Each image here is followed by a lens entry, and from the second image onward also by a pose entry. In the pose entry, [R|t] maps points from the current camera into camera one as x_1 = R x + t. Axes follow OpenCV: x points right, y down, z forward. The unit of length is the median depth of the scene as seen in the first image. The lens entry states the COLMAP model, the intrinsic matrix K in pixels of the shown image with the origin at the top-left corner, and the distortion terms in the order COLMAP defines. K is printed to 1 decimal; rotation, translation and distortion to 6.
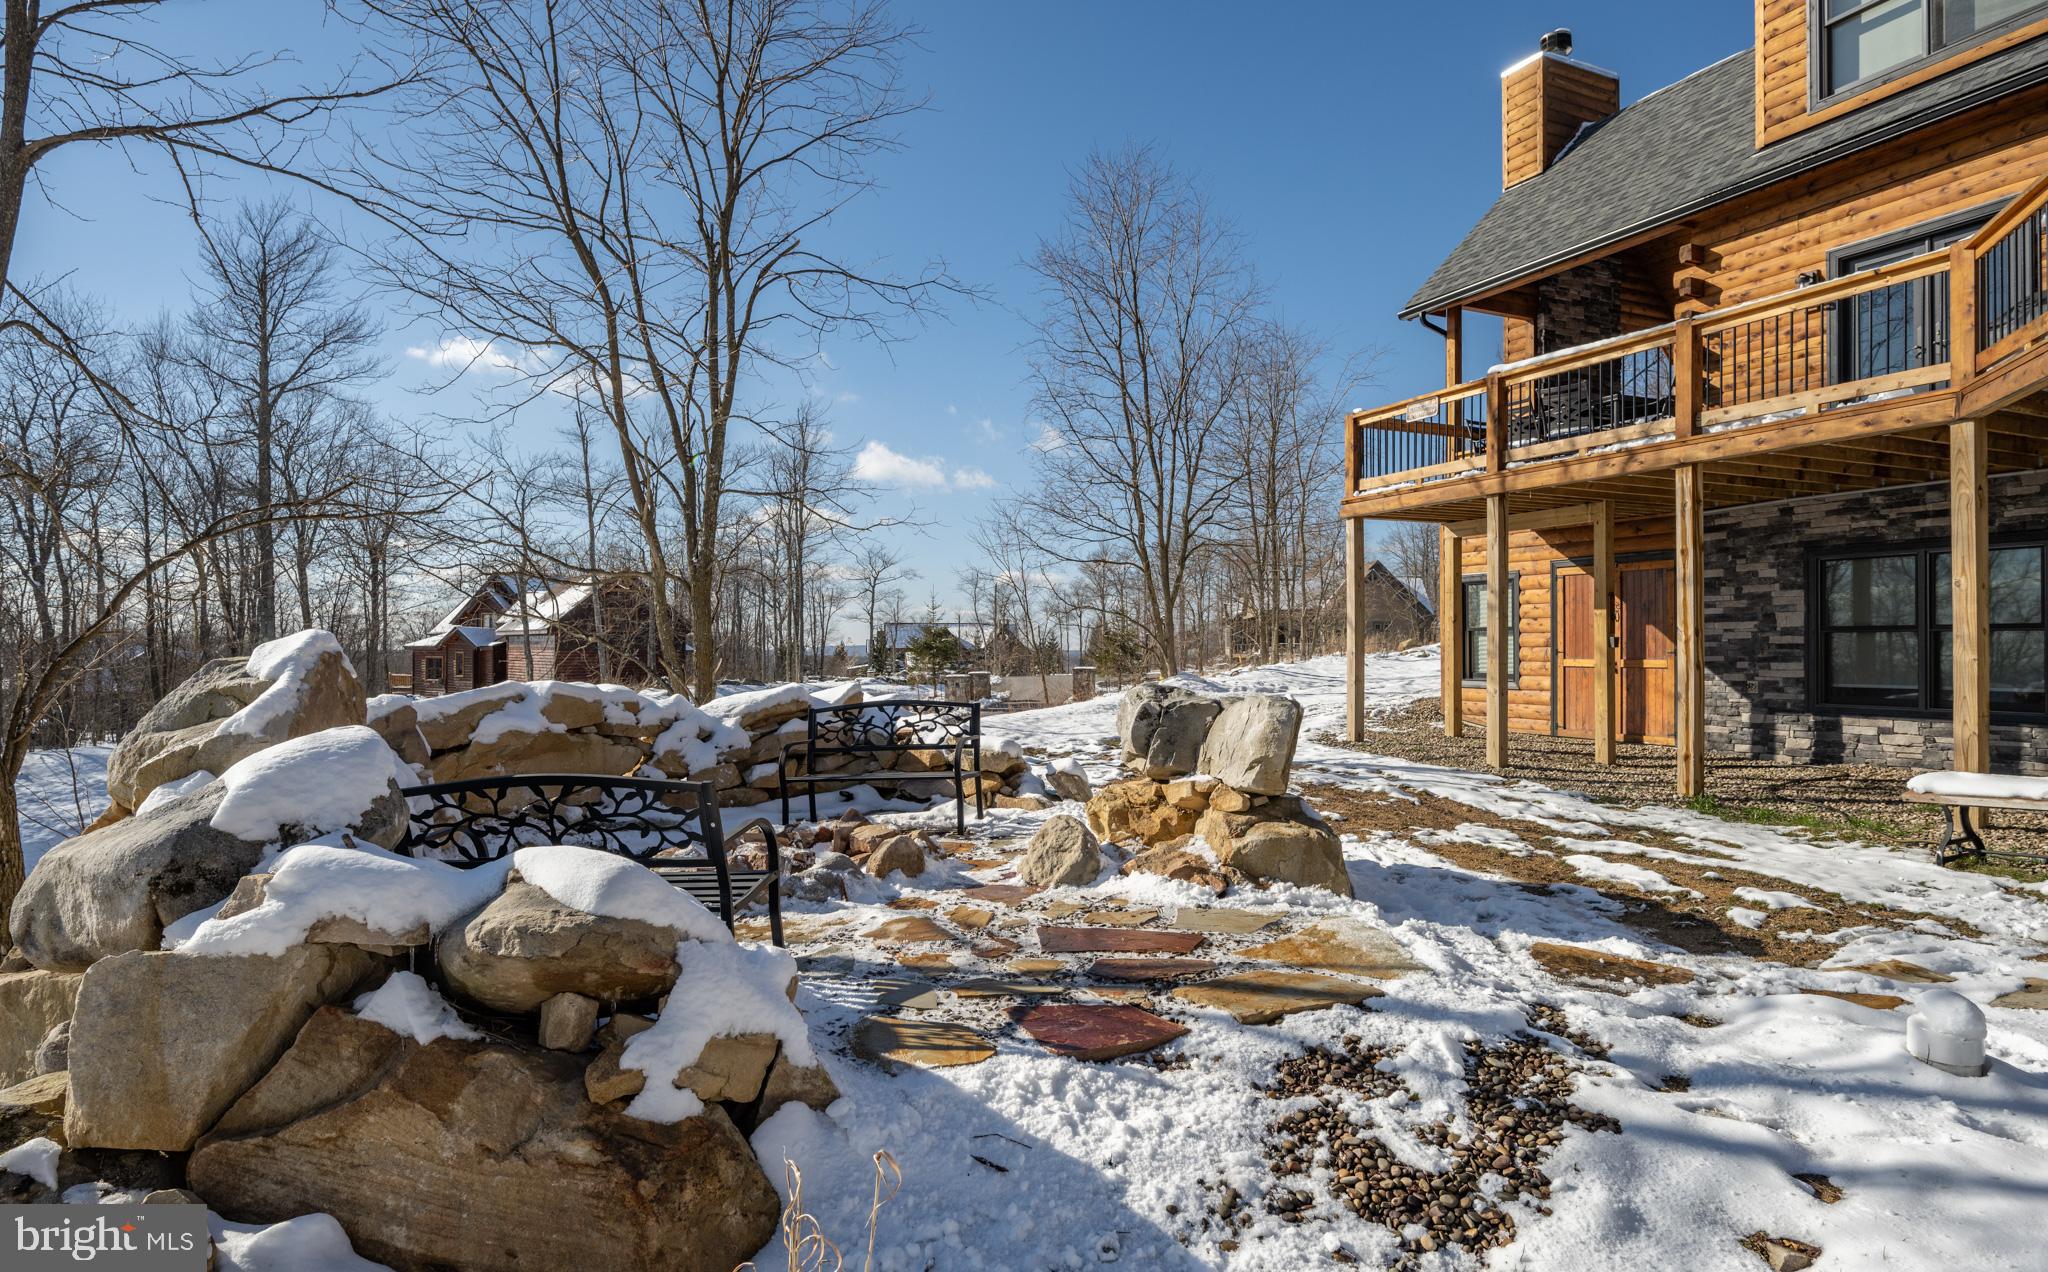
lens RADIAL K [[1145.0, 0, 1024.0], [0, 1145.0, 636.0], [0, 0, 1]] dist [0.001754, 0.000438]
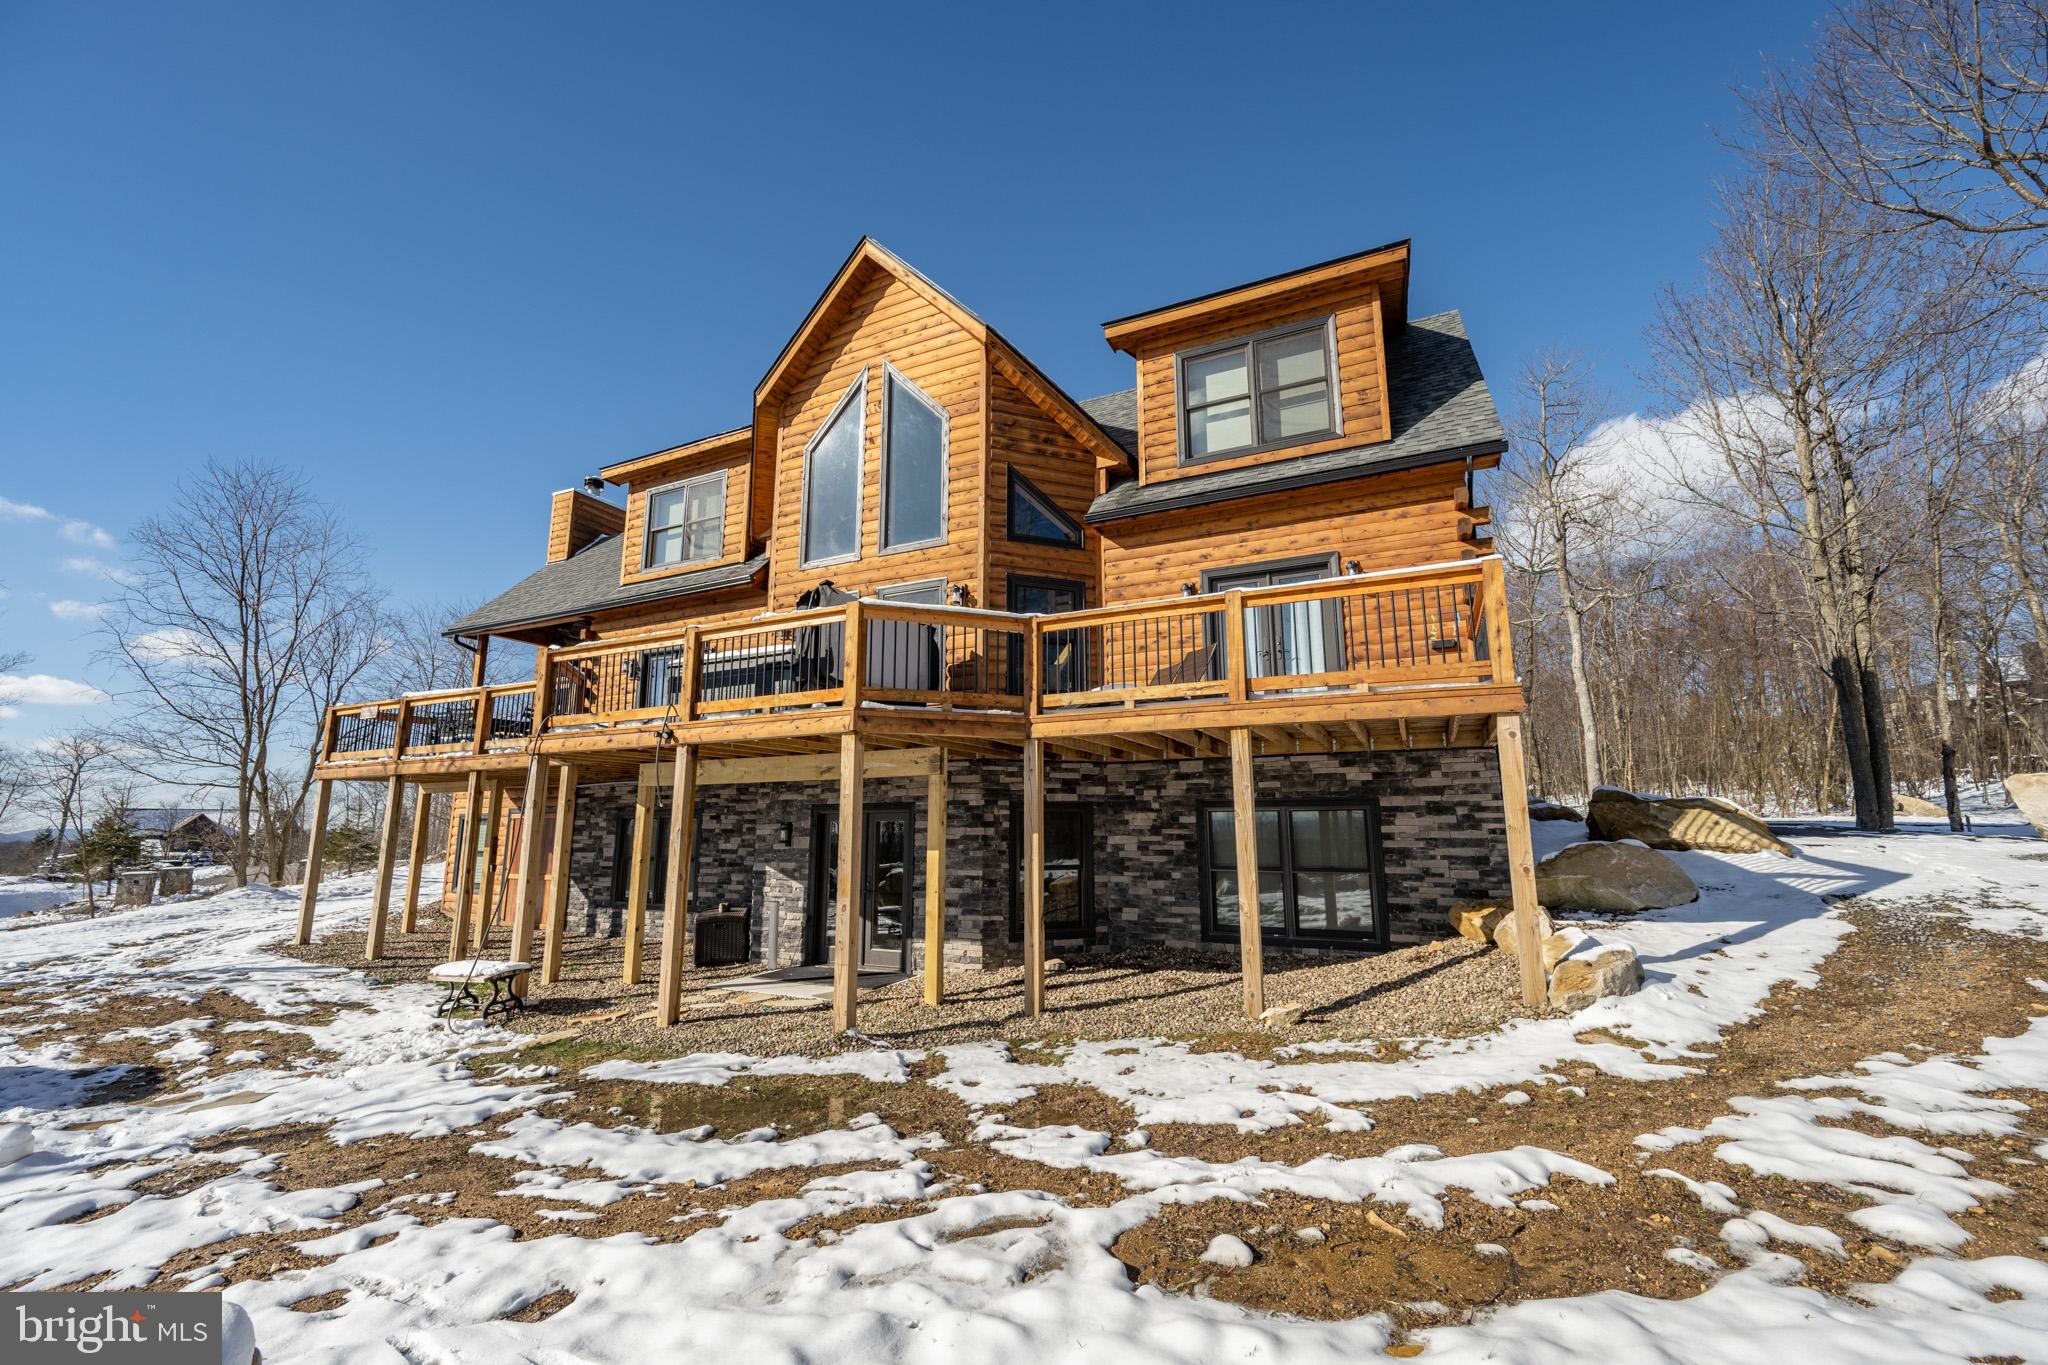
lens RADIAL K [[819.1, 0, 1024.0], [0, 819.1, 682.5], [0, 0, 1]] dist [0.000530, 0.000043]
pose [[0.768581, 0.107936, 0.630582, 0.317026], [-0.003386, 0.986337, -0.164703, -0.060776], [-0.639744, 0.124453, 0.758446, -0.349775]]
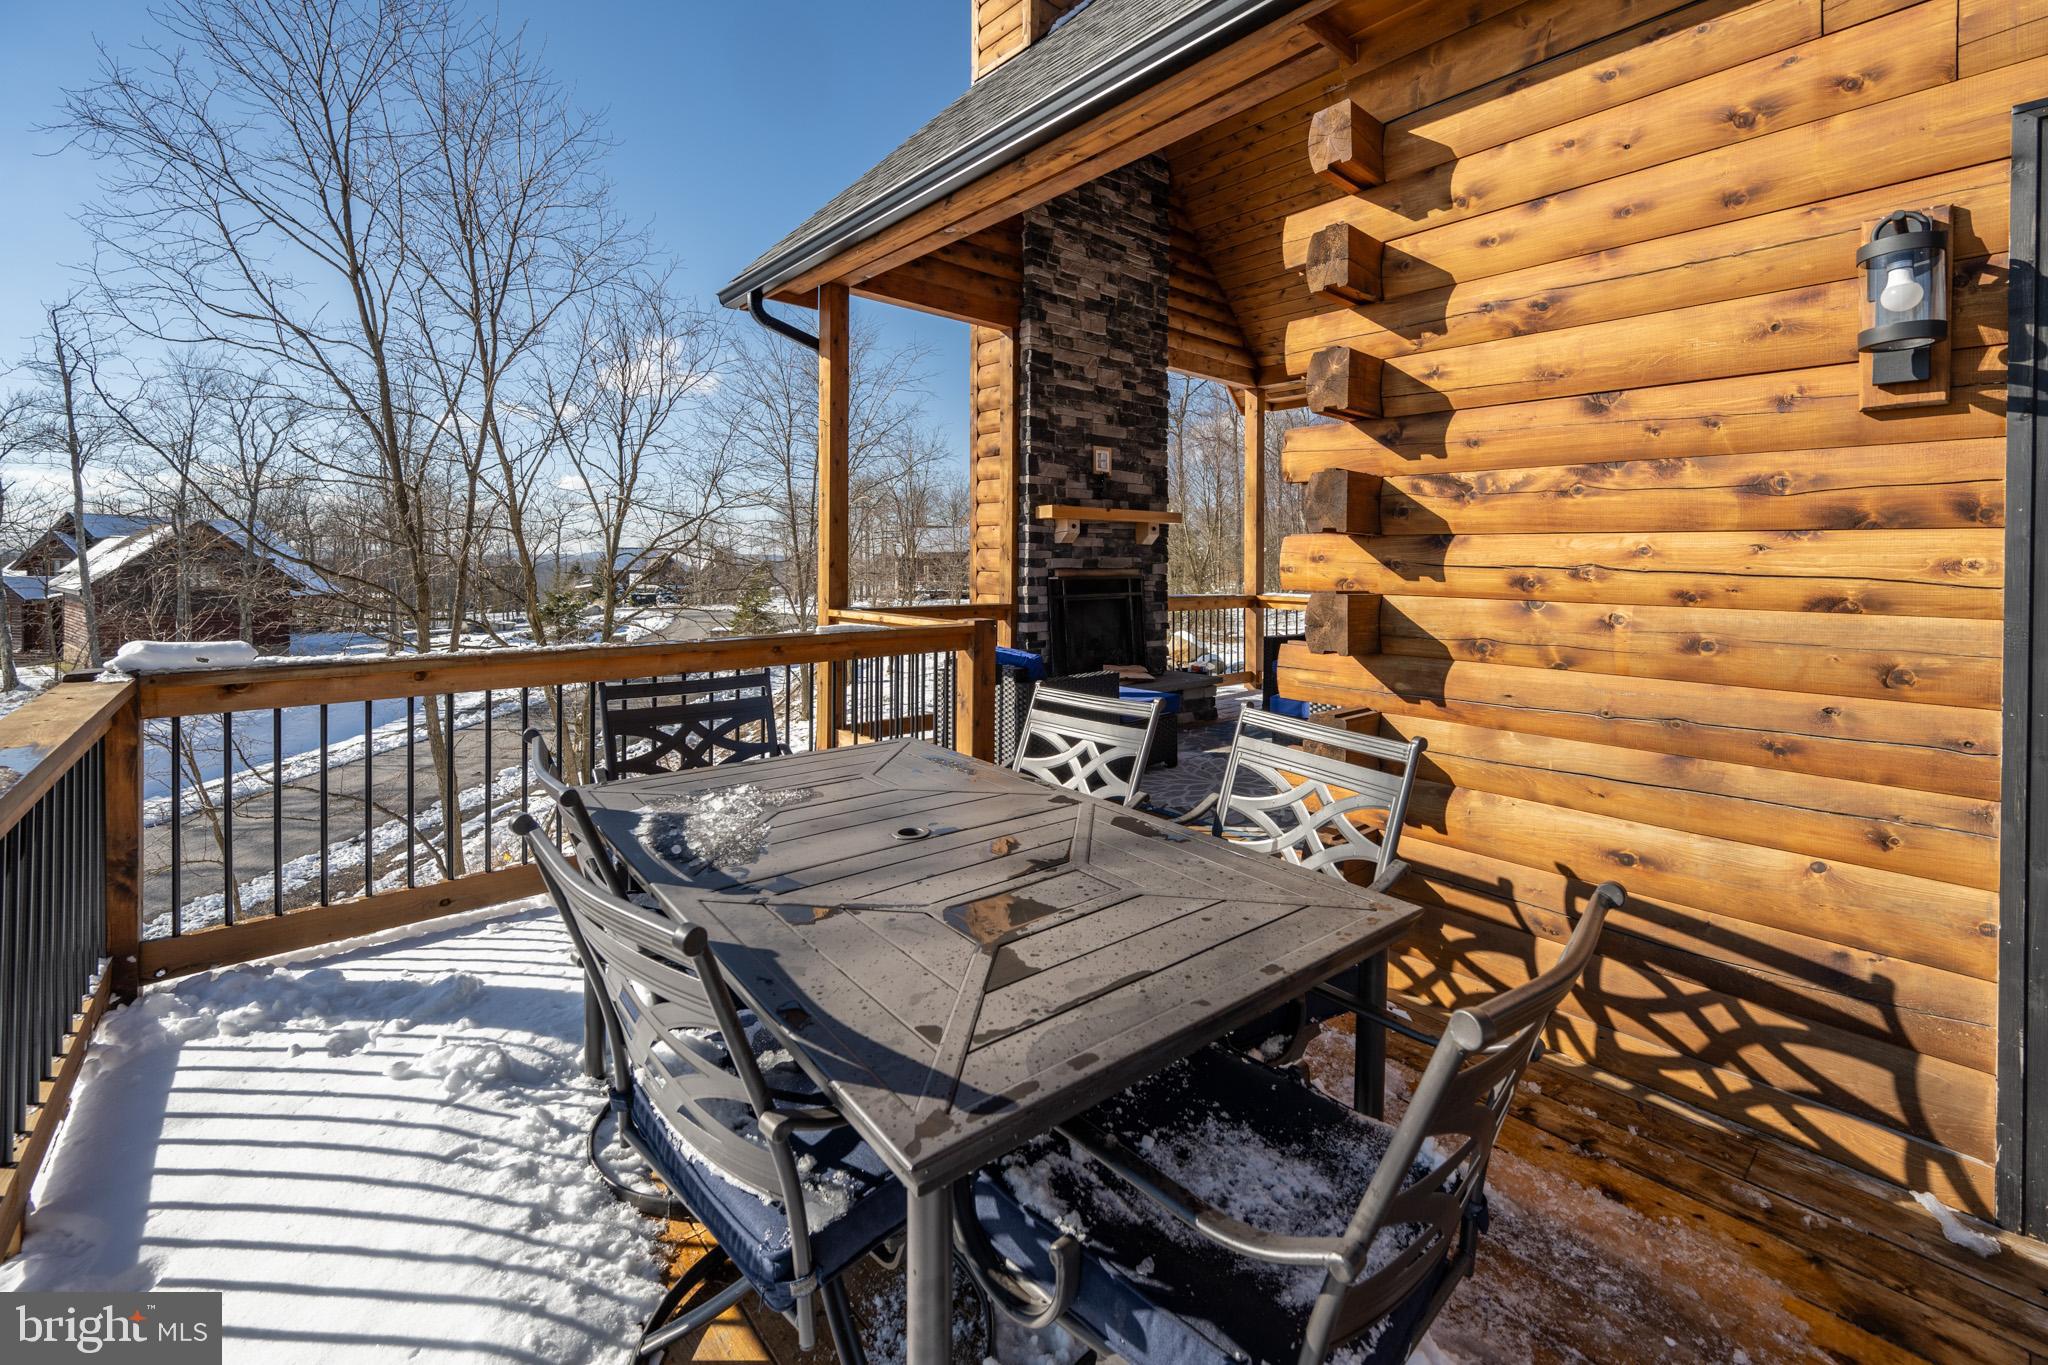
lens RADIAL K [[860.4, 0, 1031.6], [0, 860.4, 566.3], [0, 0, 1]] dist [0.001198, 0.000145]
pose [[0.955163, -0.002657, 0.296067, 0.445288], [-0.004805, 0.999689, 0.024473, -0.234860], [-0.296040, -0.024799, 0.954854, 0.820005]]
